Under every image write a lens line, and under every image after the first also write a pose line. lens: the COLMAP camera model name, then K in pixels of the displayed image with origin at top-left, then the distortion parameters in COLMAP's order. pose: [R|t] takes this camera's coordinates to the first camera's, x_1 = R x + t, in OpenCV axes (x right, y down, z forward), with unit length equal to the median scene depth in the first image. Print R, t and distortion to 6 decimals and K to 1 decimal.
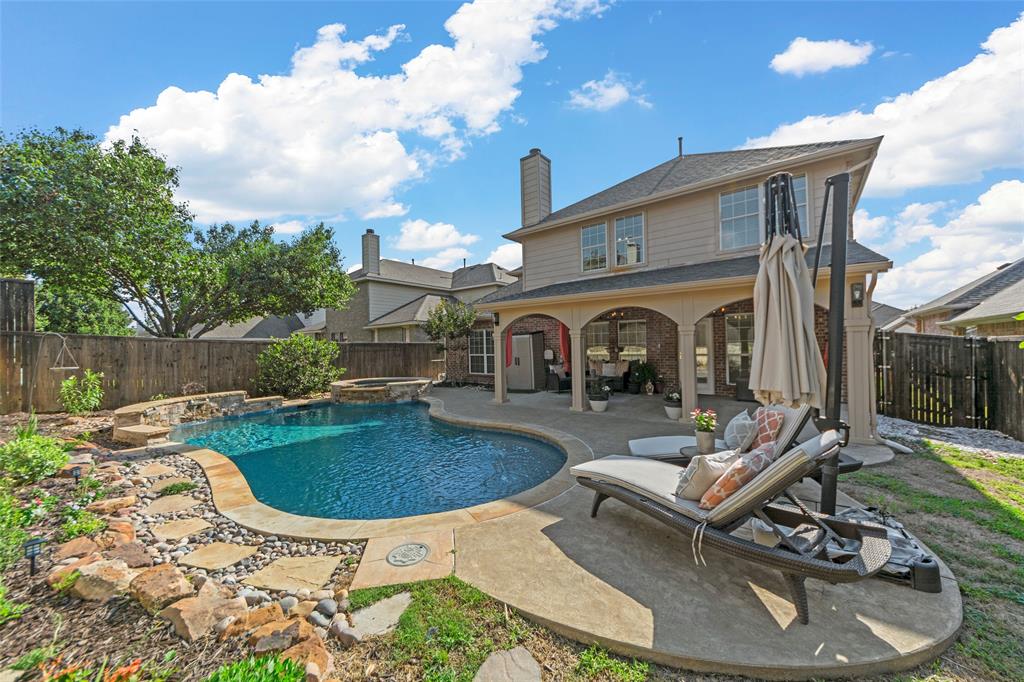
lens RADIAL K [[370.9, 0, 517.9], [0, 370.9, 345.3], [0, 0, 1]] dist [-0.003277, -0.000891]
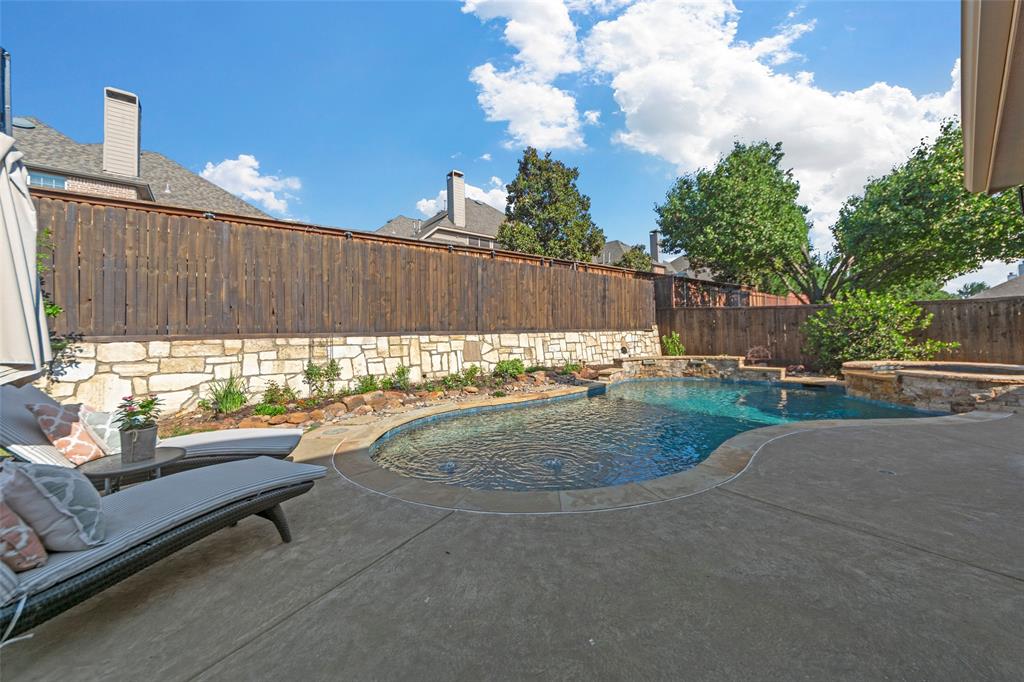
lens RADIAL K [[370.9, 0, 520.5], [0, 370.9, 325.6], [0, 0, 1]] dist [-0.003277, -0.000891]
pose [[-0.220874, 0.004631, -0.975291, 0.357137], [0.026786, 0.999640, -0.001320, 0.024671], [0.974935, -0.026415, -0.220918, 0.647039]]
